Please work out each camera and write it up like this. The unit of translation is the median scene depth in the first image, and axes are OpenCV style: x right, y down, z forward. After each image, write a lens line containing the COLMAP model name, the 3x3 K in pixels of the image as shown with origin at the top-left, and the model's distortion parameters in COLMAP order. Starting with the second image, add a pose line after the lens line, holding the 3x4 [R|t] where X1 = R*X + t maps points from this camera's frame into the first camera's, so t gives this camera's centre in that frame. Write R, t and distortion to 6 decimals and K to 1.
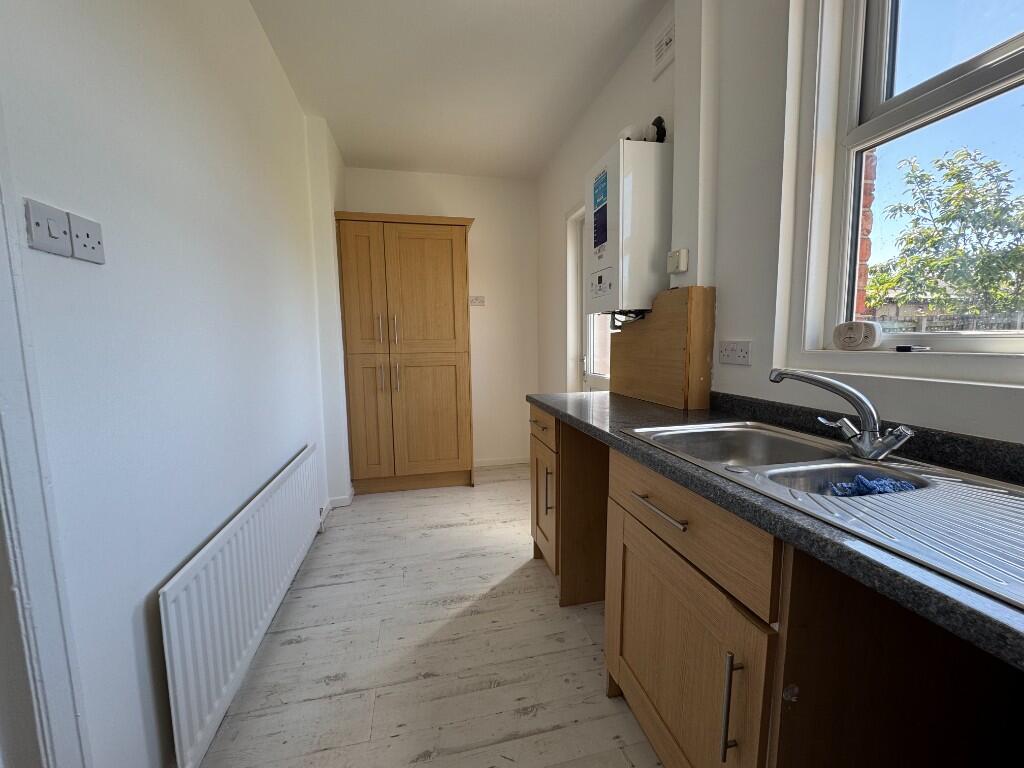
lens RADIAL K [[412.5, 0, 512.3], [0, 412.5, 383.6], [0, 0, 1]] dist [-0.000032, -0.000023]
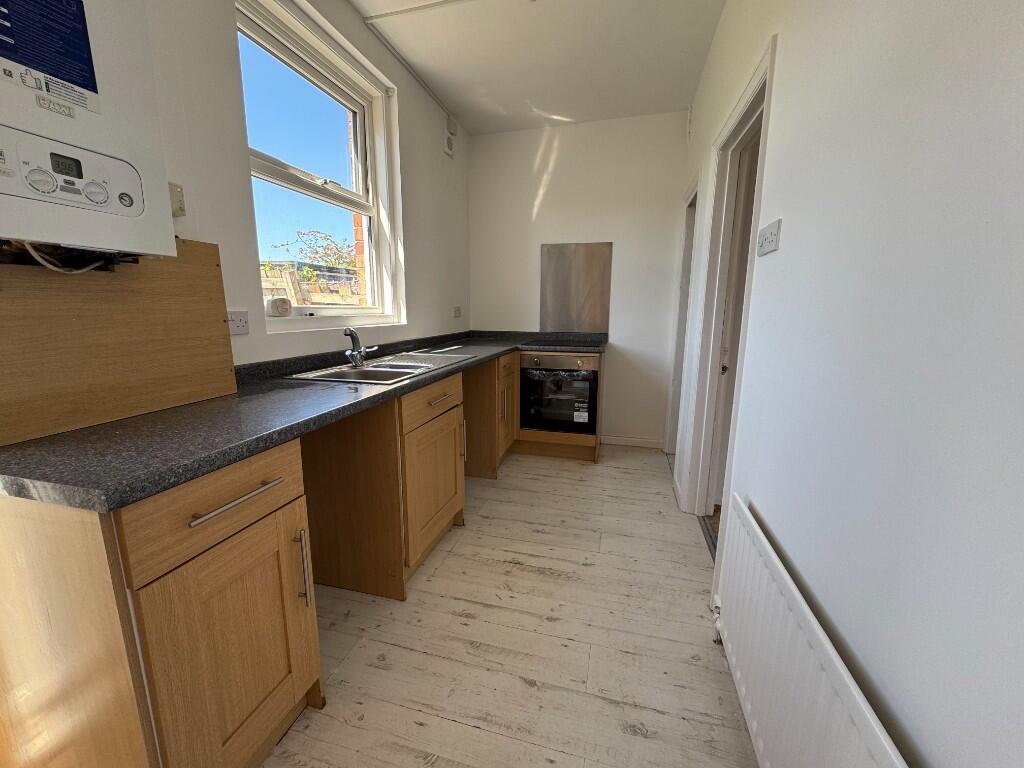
lens RADIAL K [[412.5, 0, 509.6], [0, 412.5, 384.7], [0, 0, 1]] dist [-0.000032, -0.000023]
pose [[-0.882299, -0.072517, 0.465069, -0.540348], [0.059717, 0.962830, 0.263423, -0.162384], [-0.466885, 0.260190, -0.845174, 1.629572]]
